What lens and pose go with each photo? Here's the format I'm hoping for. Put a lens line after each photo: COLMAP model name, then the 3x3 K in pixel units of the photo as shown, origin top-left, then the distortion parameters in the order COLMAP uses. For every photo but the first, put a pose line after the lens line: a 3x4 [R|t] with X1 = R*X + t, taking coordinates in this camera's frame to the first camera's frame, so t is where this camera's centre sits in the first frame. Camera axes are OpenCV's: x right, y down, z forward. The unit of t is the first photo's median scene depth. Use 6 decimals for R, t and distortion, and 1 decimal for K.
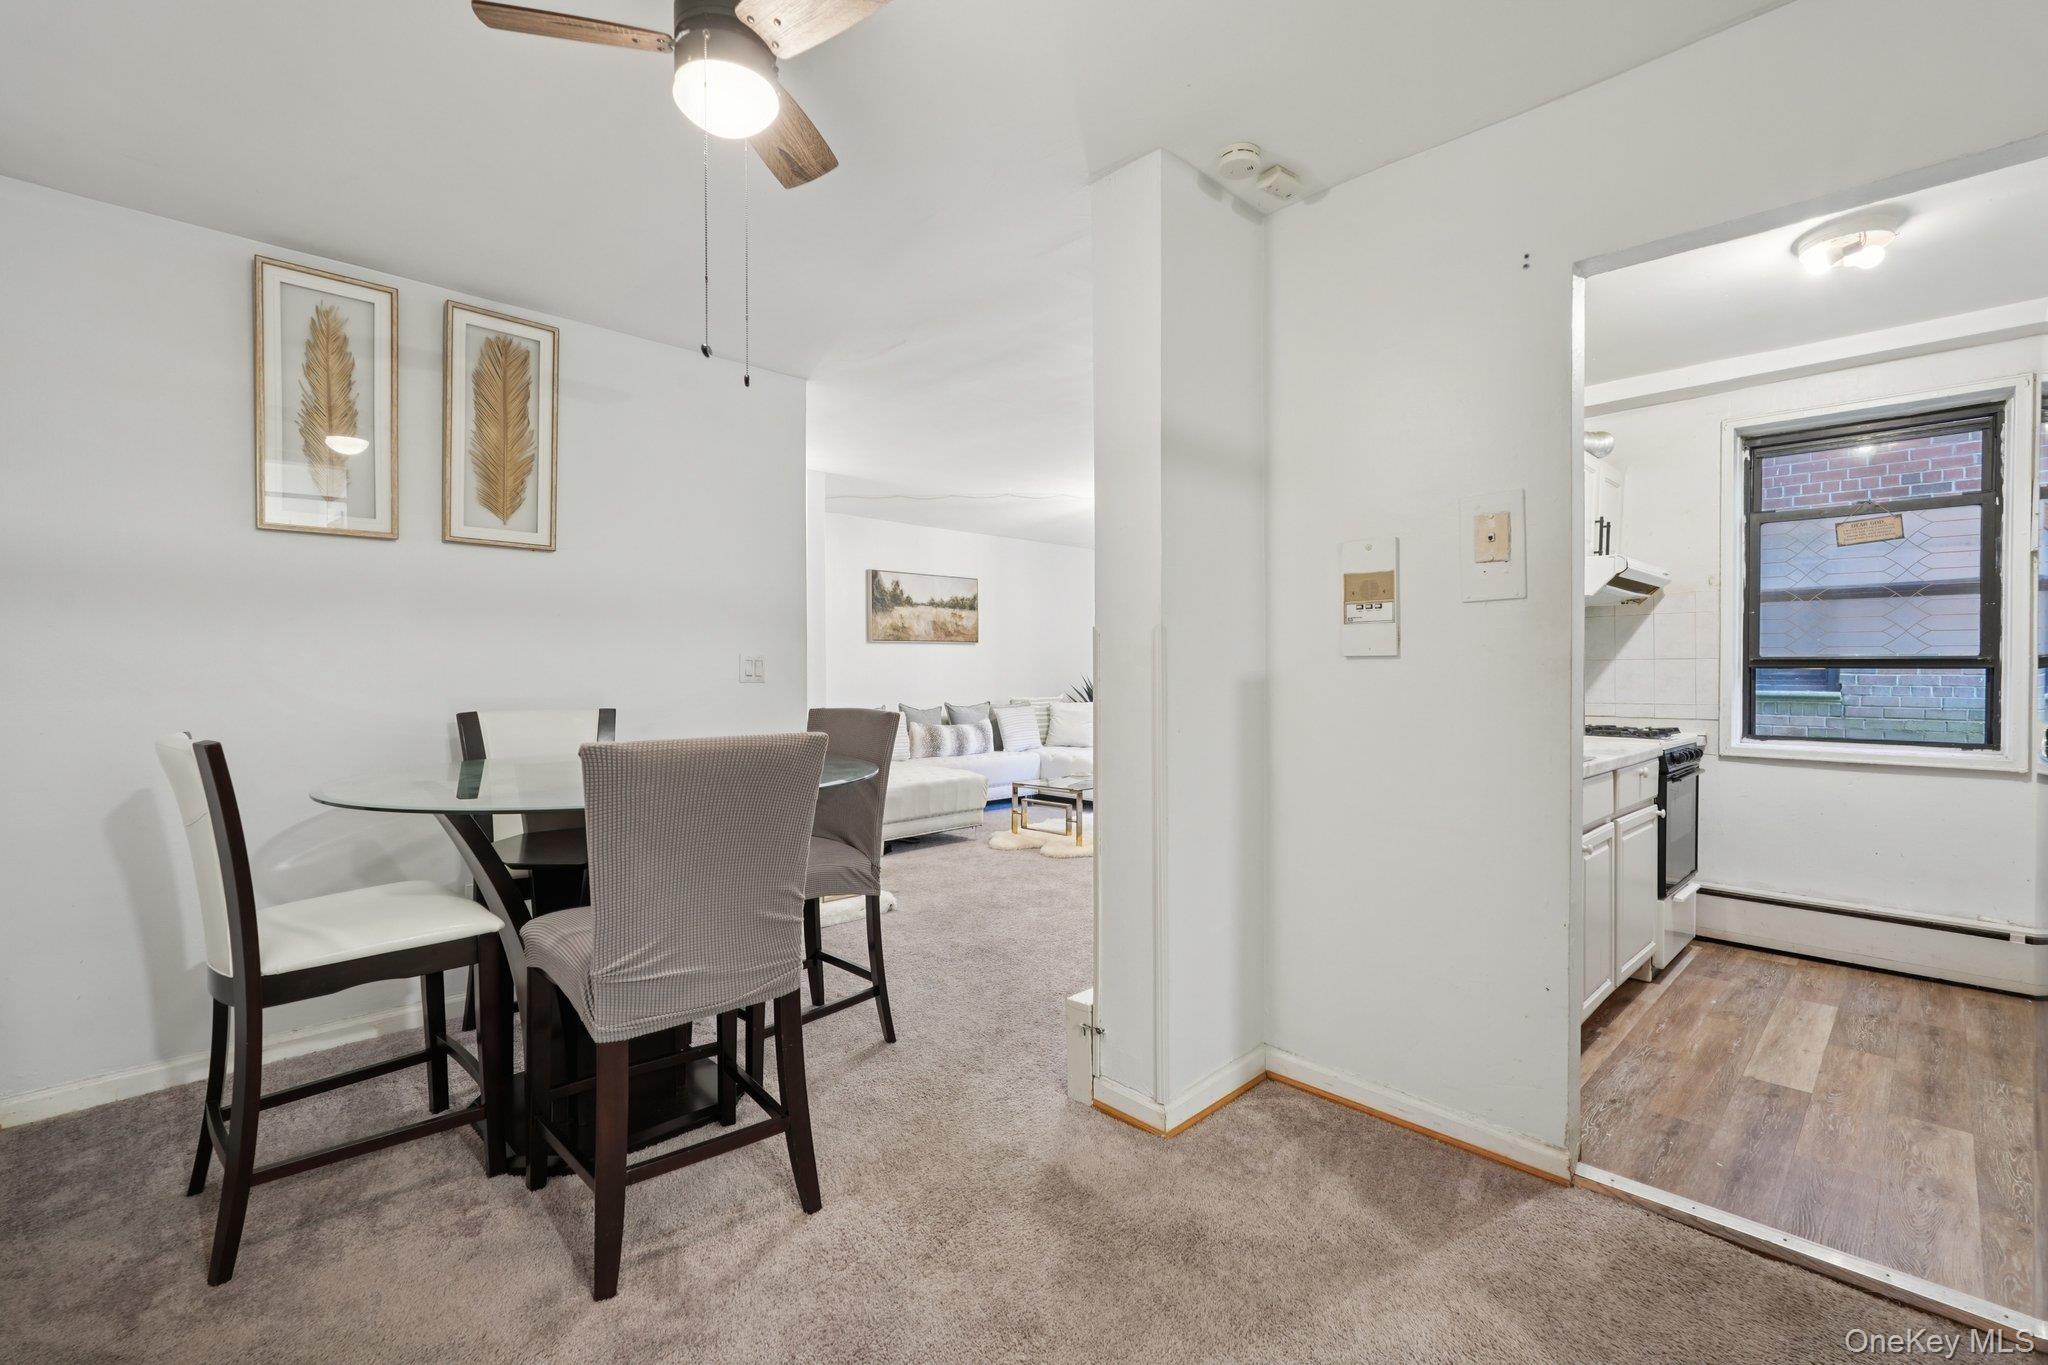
lens RADIAL K [[909.2, 0, 1010.0], [0, 909.2, 675.6], [0, 0, 1]] dist [-0.015814, 0.007509]
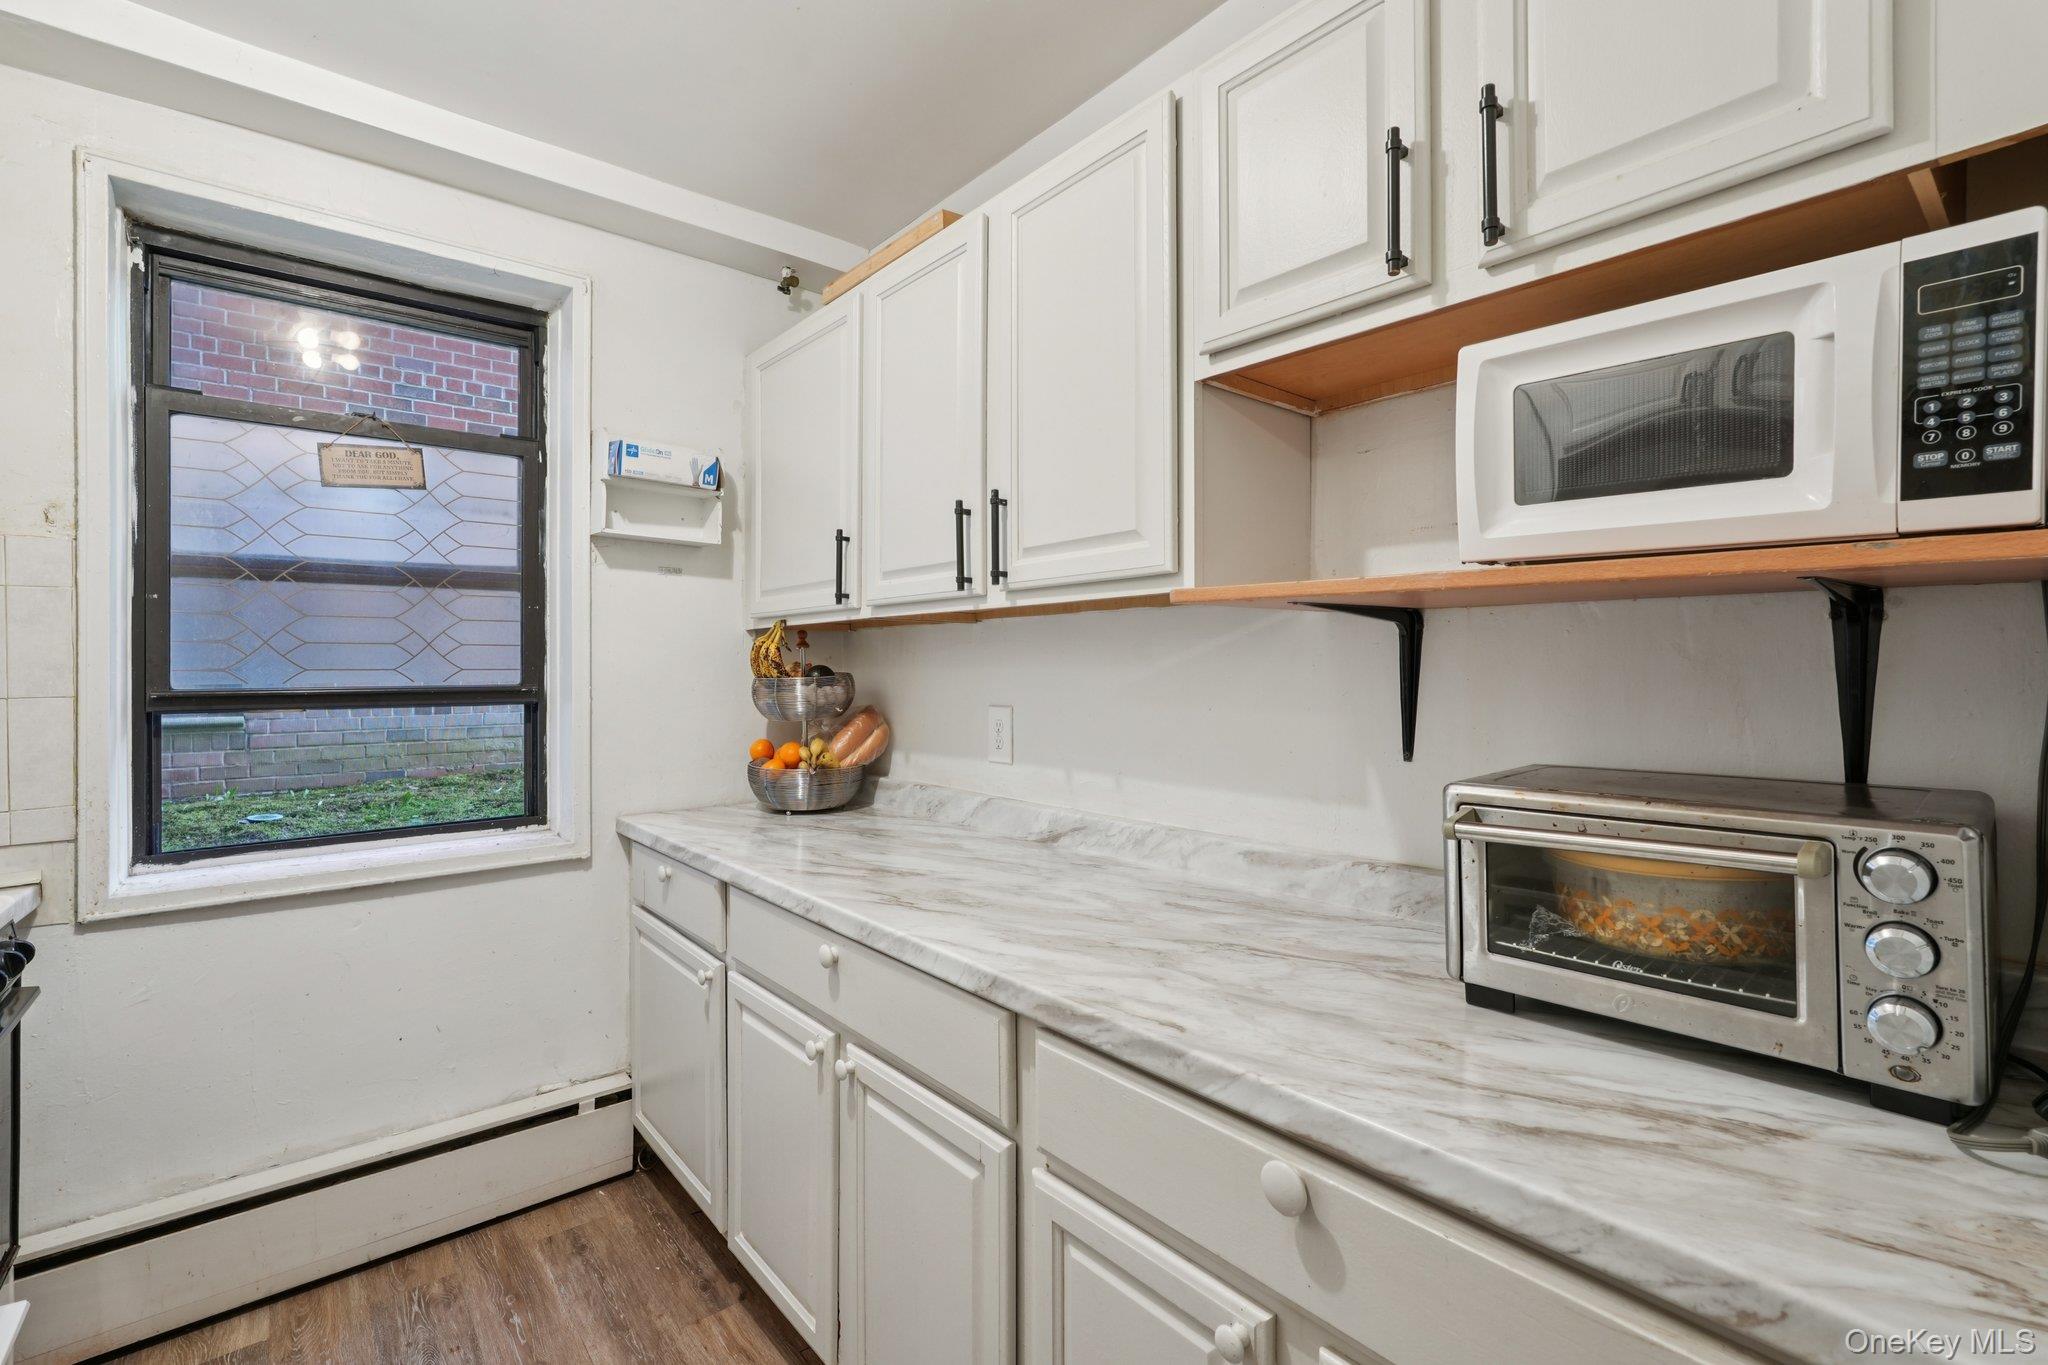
lens RADIAL K [[909.2, 0, 1029.8], [0, 909.2, 659.5], [0, 0, 1]] dist [-0.015814, 0.007509]
pose [[0.069632, 0.002453, 0.997570, 0.430655], [0.010890, 0.999936, -0.003219, -0.033882], [-0.997513, 0.011088, 0.069601, 0.571826]]
